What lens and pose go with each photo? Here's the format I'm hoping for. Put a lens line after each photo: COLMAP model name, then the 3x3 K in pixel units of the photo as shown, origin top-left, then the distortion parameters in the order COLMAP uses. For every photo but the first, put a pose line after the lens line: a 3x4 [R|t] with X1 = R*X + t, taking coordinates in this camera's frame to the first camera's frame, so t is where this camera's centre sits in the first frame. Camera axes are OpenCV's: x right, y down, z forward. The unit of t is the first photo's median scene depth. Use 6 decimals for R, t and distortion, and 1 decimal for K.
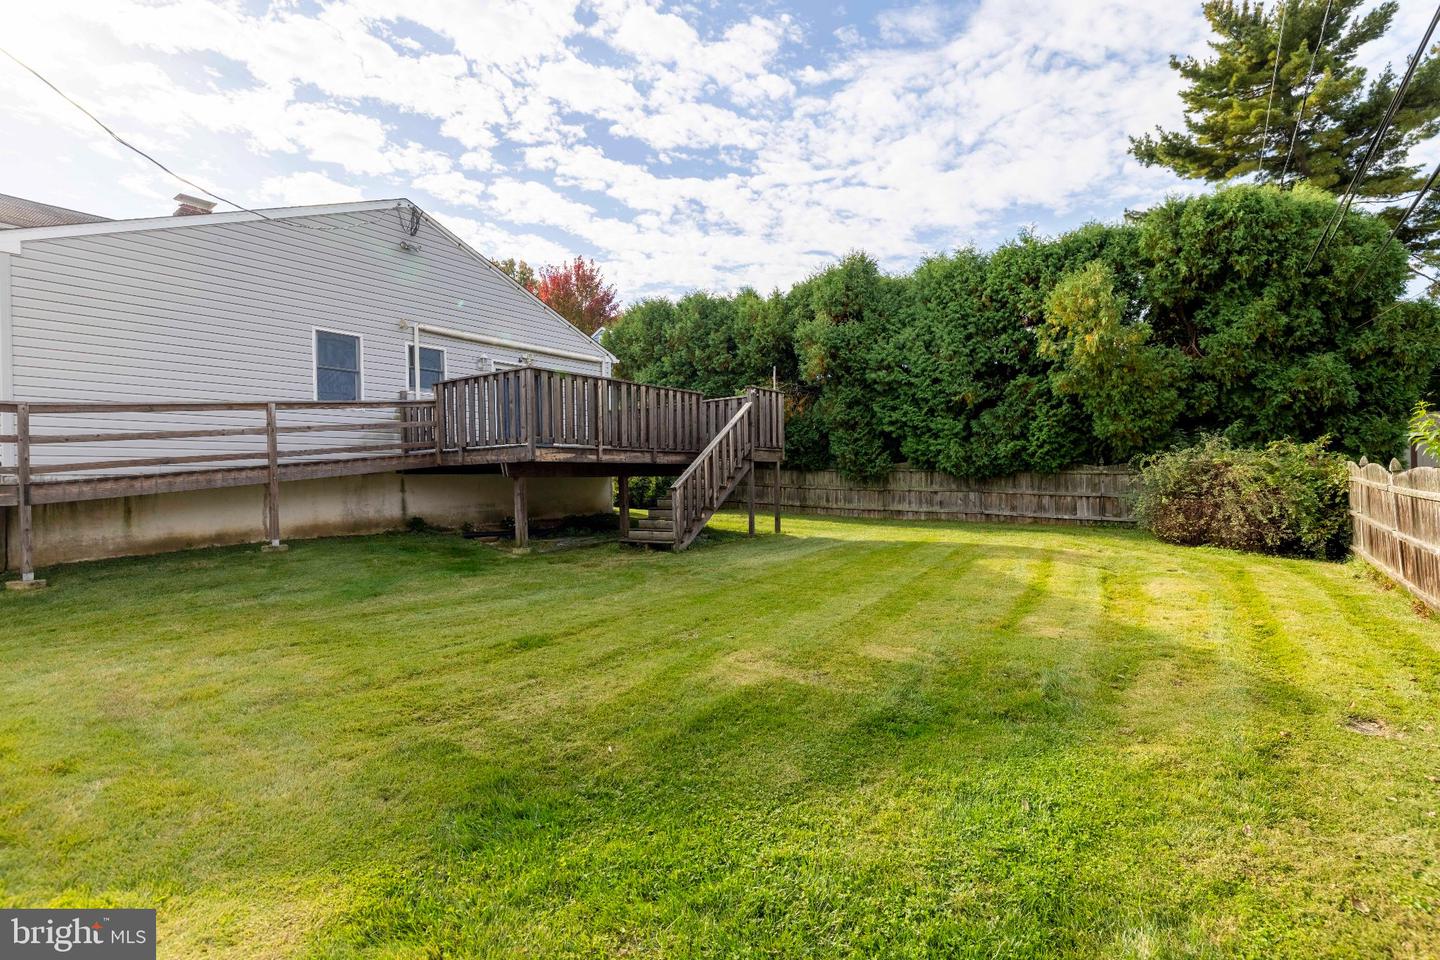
lens RADIAL K [[672.6, 0, 712.3], [0, 672.6, 482.4], [0, 0, 1]] dist [0.016947, -0.010918]
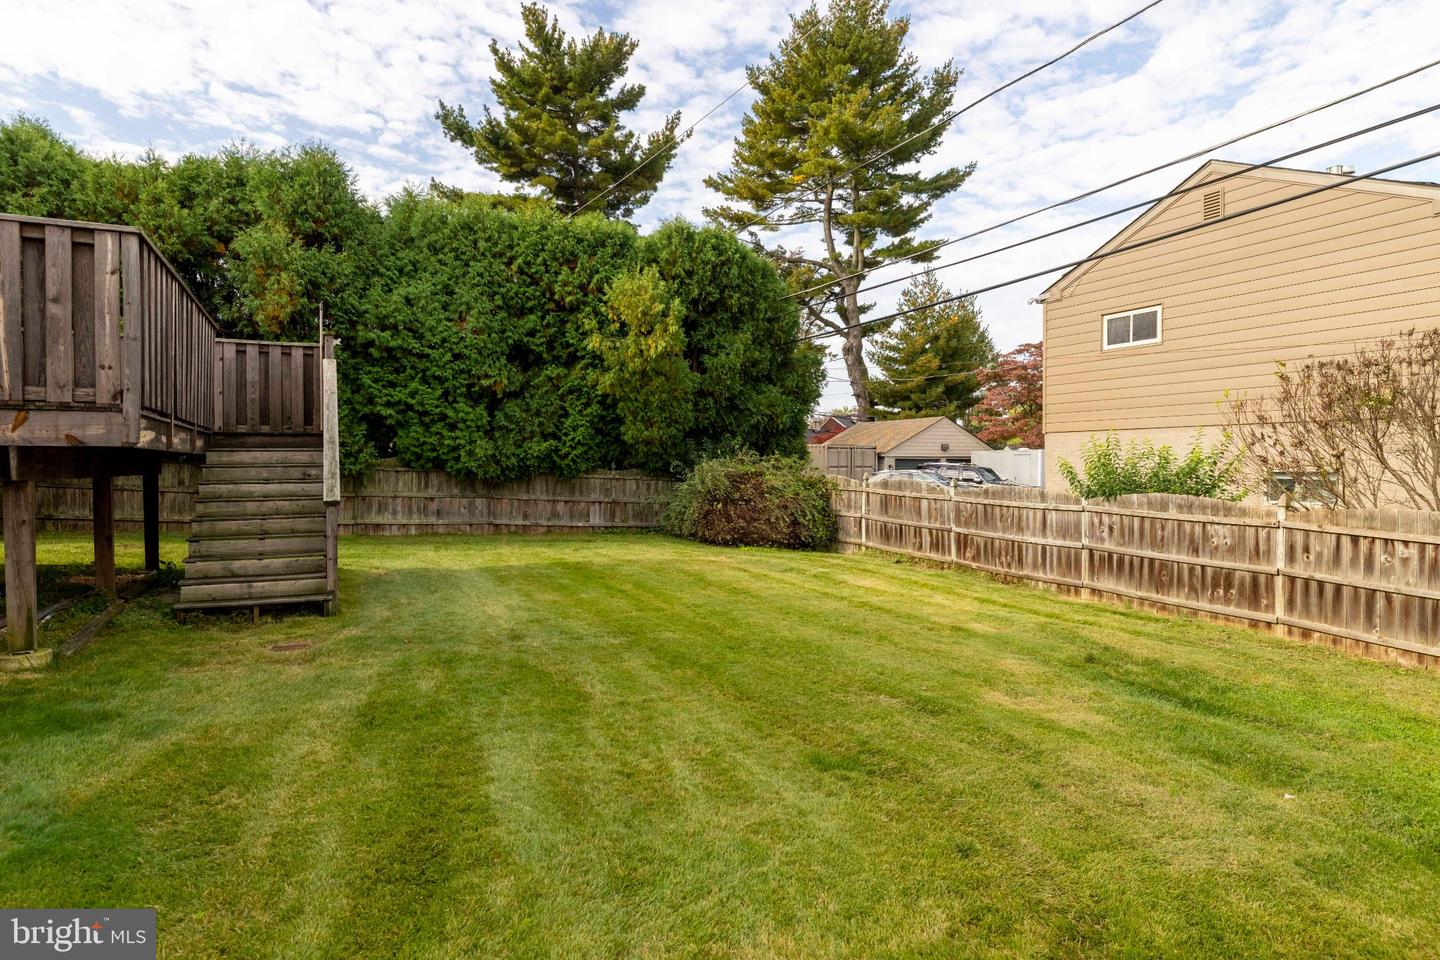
lens RADIAL K [[828.2, 0, 714.6], [0, 828.2, 475.7], [0, 0, 1]] dist [0.006907, -0.002347]
pose [[0.474507, 0.010876, 0.880184, -0.371337], [-0.013283, 0.999898, -0.005194, -0.011565], [-0.880151, -0.009227, 0.474604, 0.279096]]
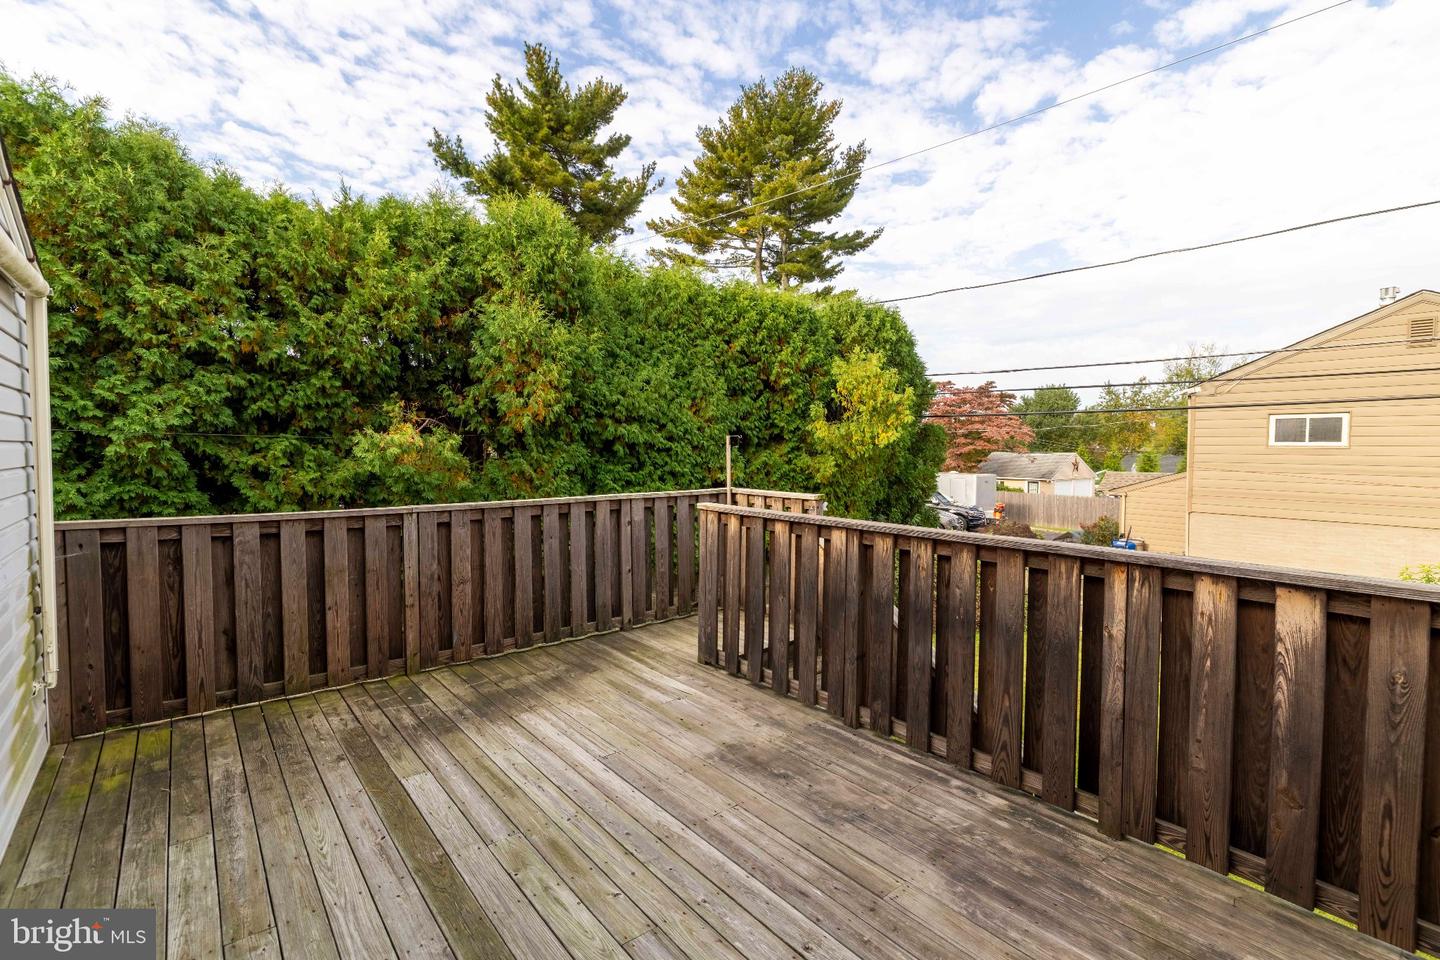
lens RADIAL K [[658.8, 0, 713.6], [0, 658.8, 471.5], [0, 0, 1]] dist [0.004843, 0.000947]
pose [[0.250360, -0.018190, 0.967982, -0.323262], [-0.010336, 0.999716, 0.021460, -0.141646], [-0.968098, -0.015378, 0.250101, 0.807887]]
